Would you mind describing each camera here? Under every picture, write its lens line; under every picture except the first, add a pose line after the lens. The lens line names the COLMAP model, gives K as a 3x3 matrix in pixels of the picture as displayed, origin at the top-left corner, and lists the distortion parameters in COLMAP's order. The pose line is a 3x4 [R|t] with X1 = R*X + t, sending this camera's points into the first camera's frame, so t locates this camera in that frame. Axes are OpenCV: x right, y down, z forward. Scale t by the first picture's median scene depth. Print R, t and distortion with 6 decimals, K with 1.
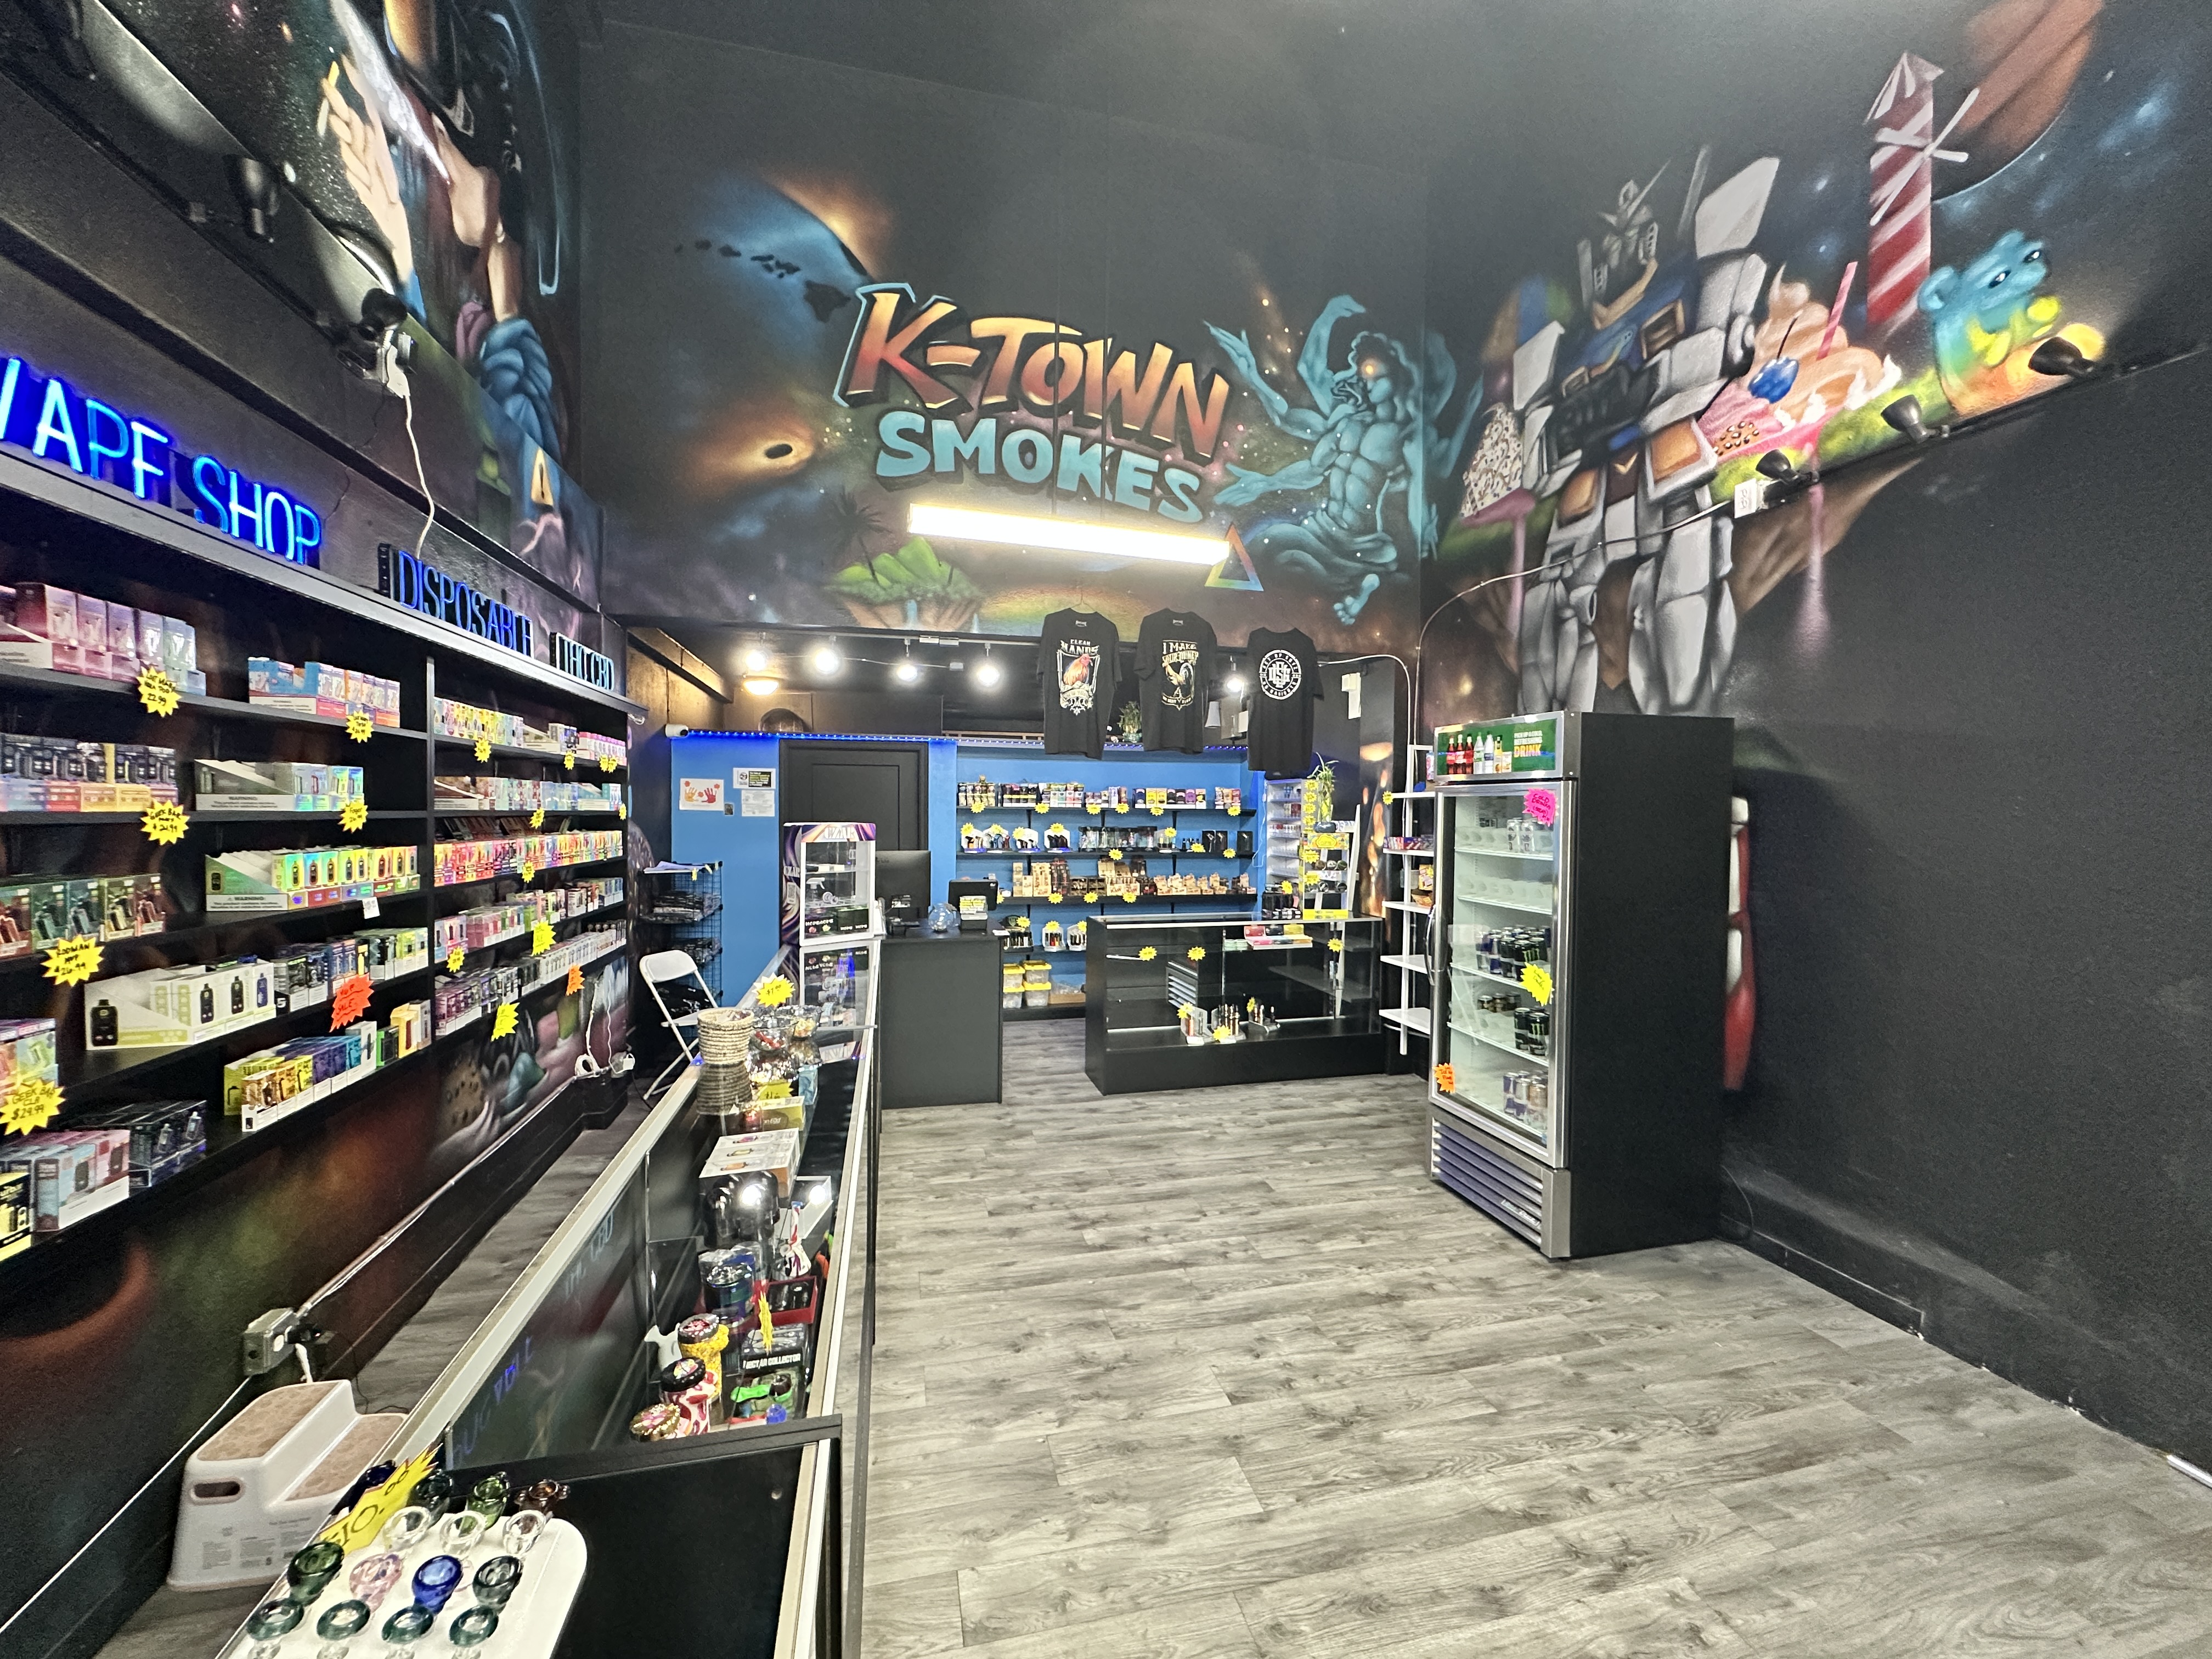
lens RADIAL K [[886.8, 0, 1103.6], [0, 886.8, 828.2], [0, 0, 1]] dist [-0.003875, 0.000692]
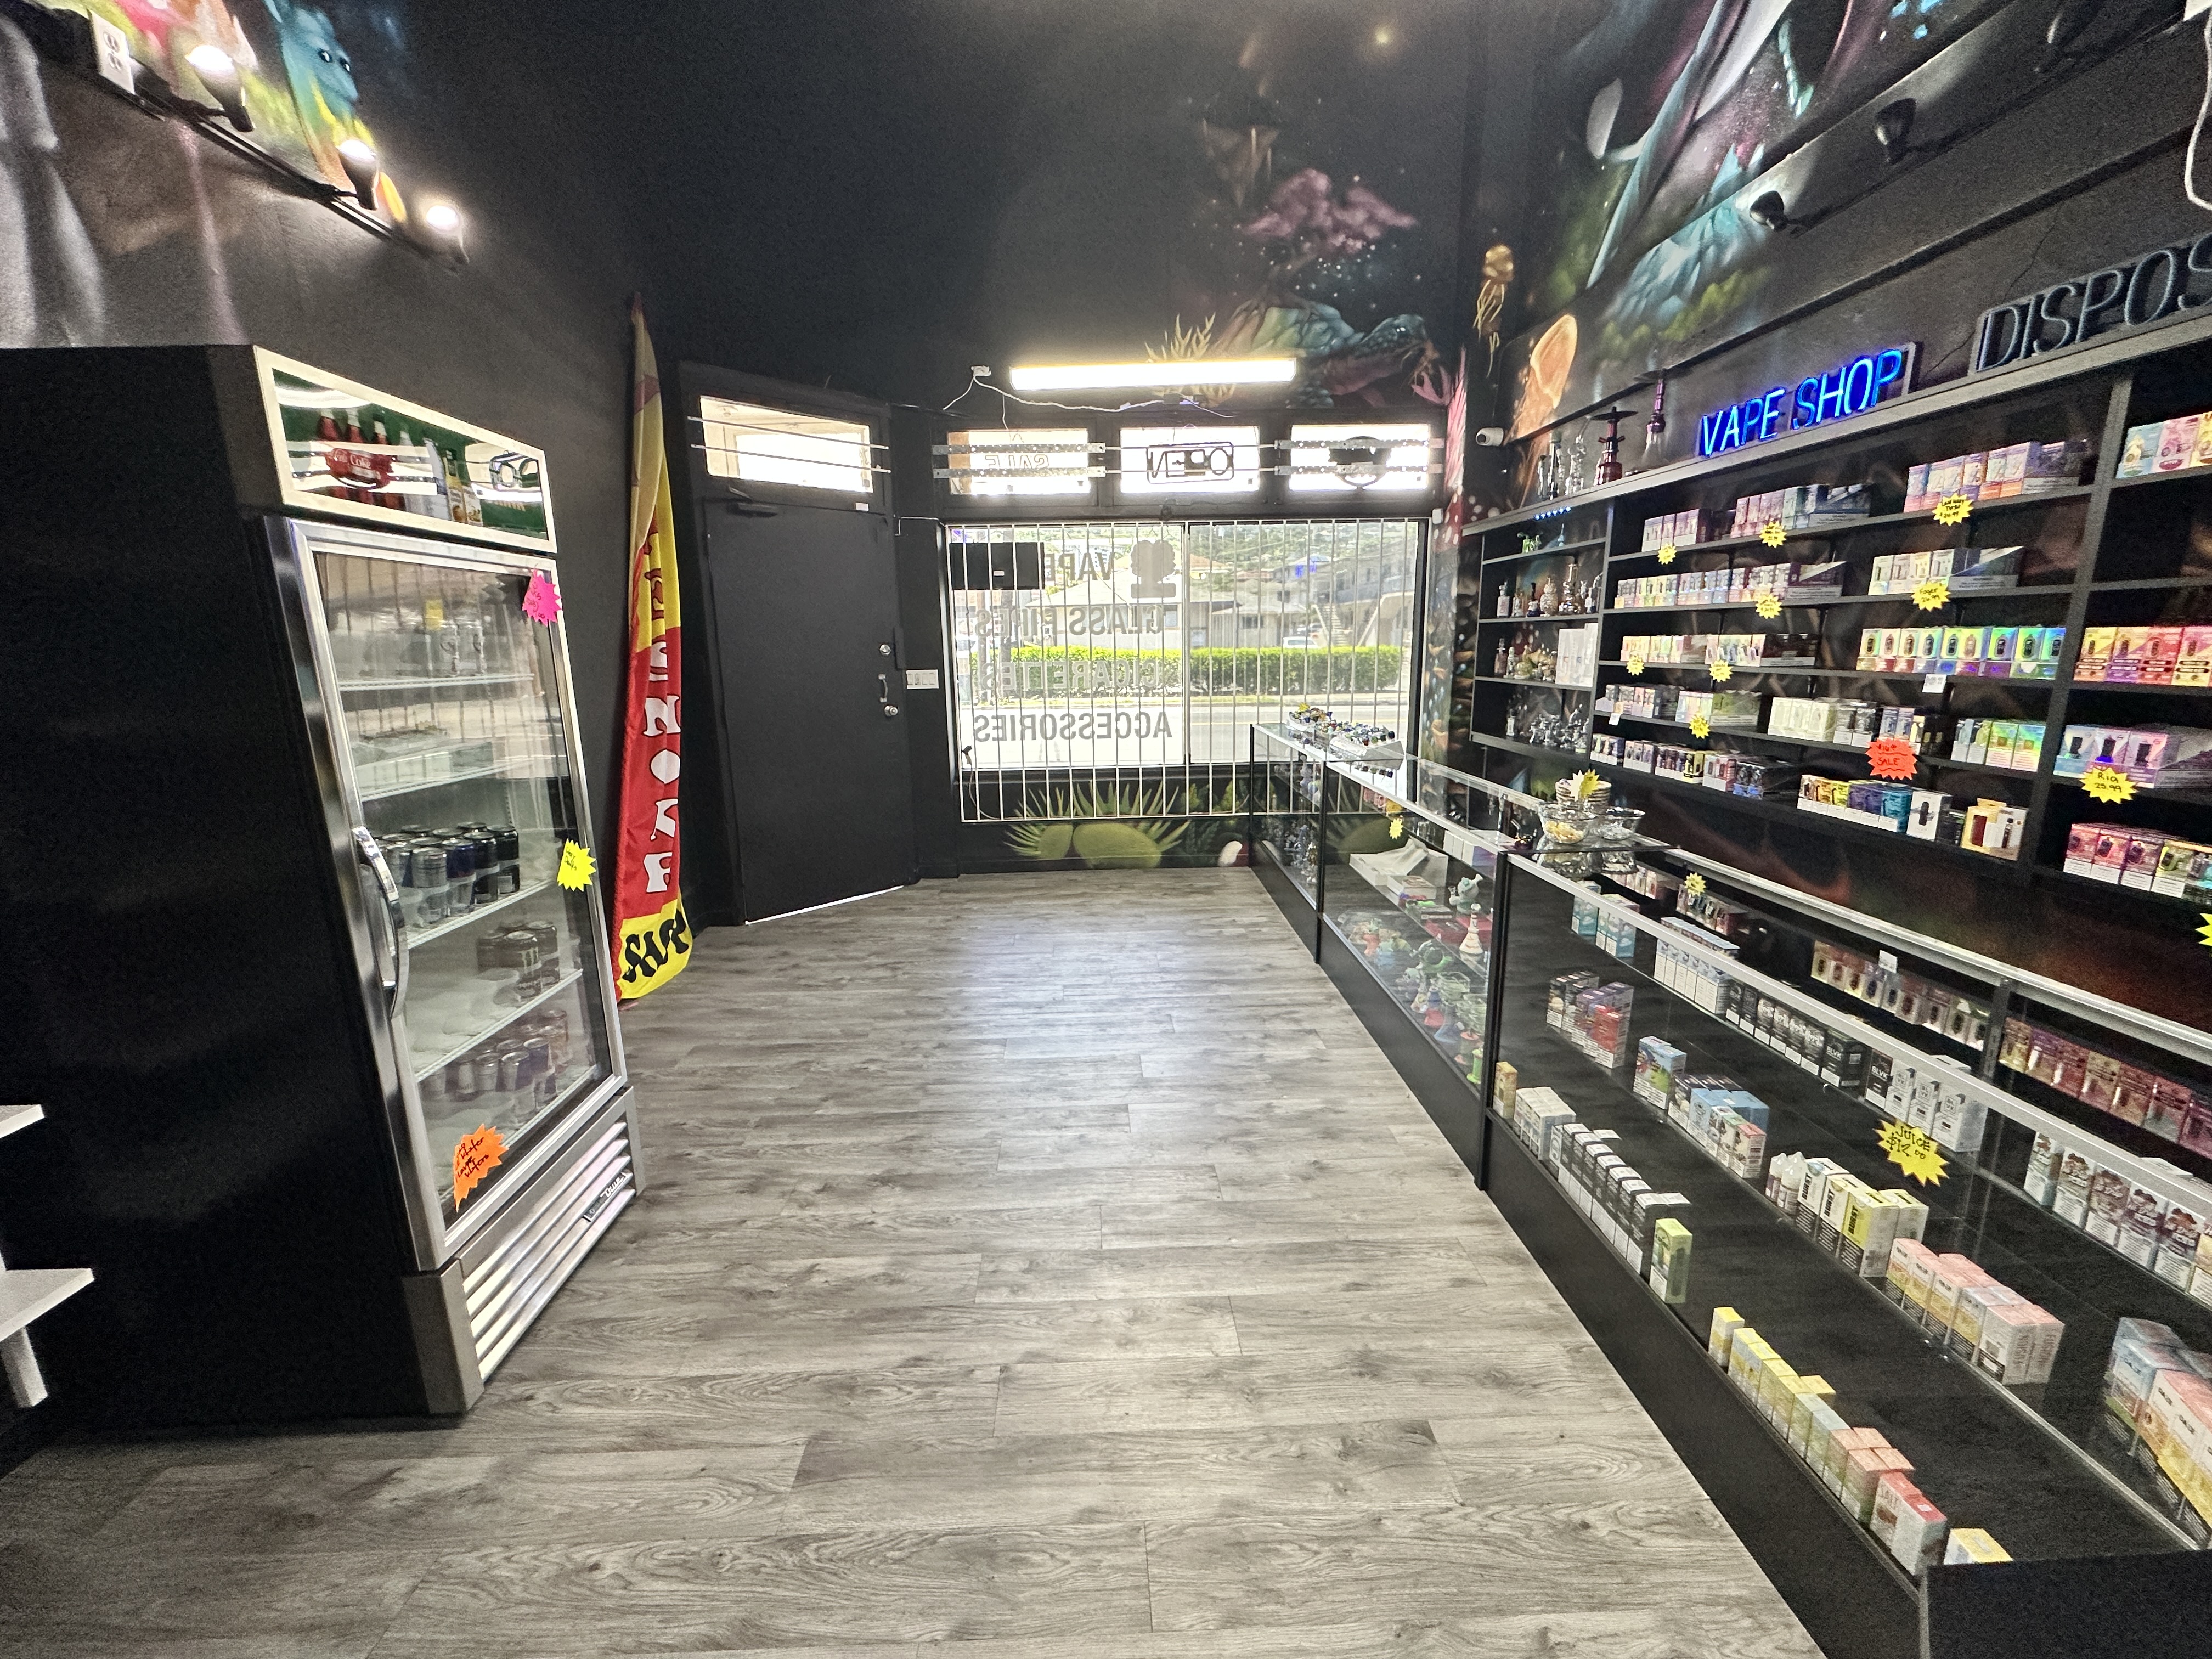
lens RADIAL K [[886.8, 0, 1103.6], [0, 886.8, 828.2], [0, 0, 1]] dist [-0.003875, 0.000692]
pose [[-0.977796, -0.033411, 0.206876, -0.042446], [0.015339, 0.973148, 0.229668, -0.001094], [-0.208995, 0.227742, -0.951028, 1.411610]]
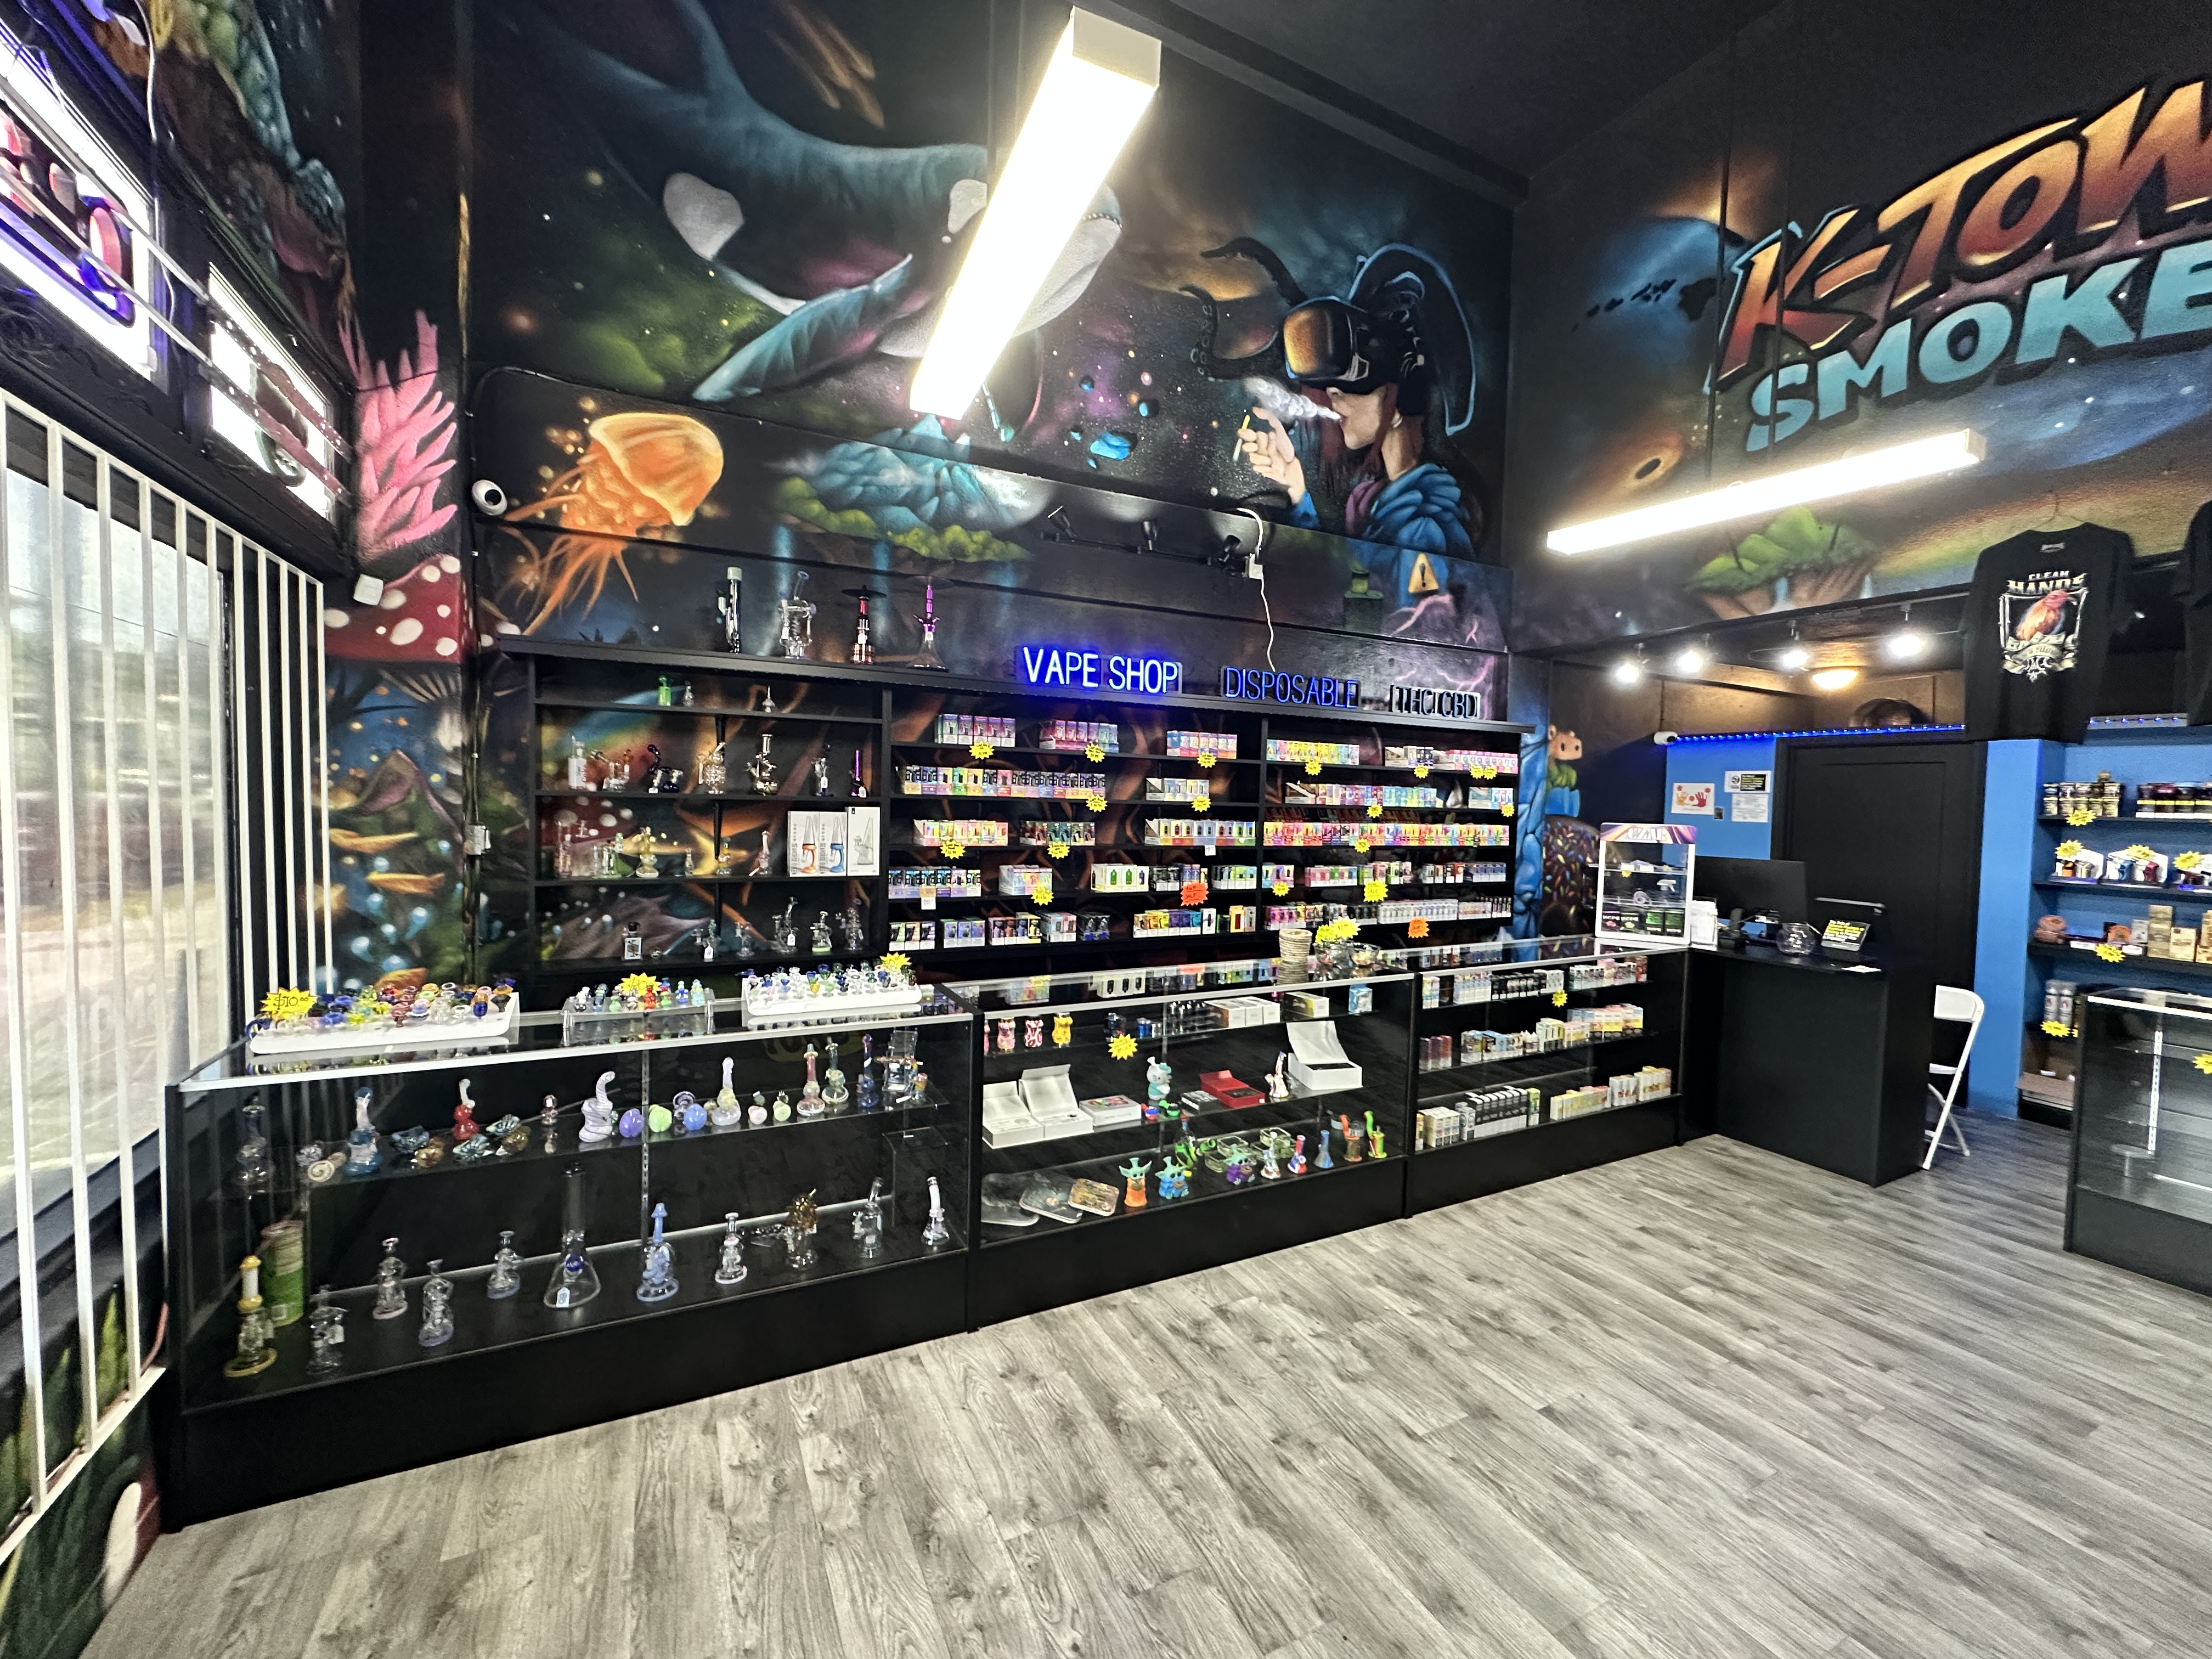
lens RADIAL K [[886.8, 0, 1103.6], [0, 886.8, 828.2], [0, 0, 1]] dist [-0.003875, 0.000692]
pose [[0.227854, 0.033784, -0.973109, 0.657261], [-0.043476, 0.998754, 0.024495, 0.001027], [0.972724, 0.036726, 0.229039, 0.190648]]
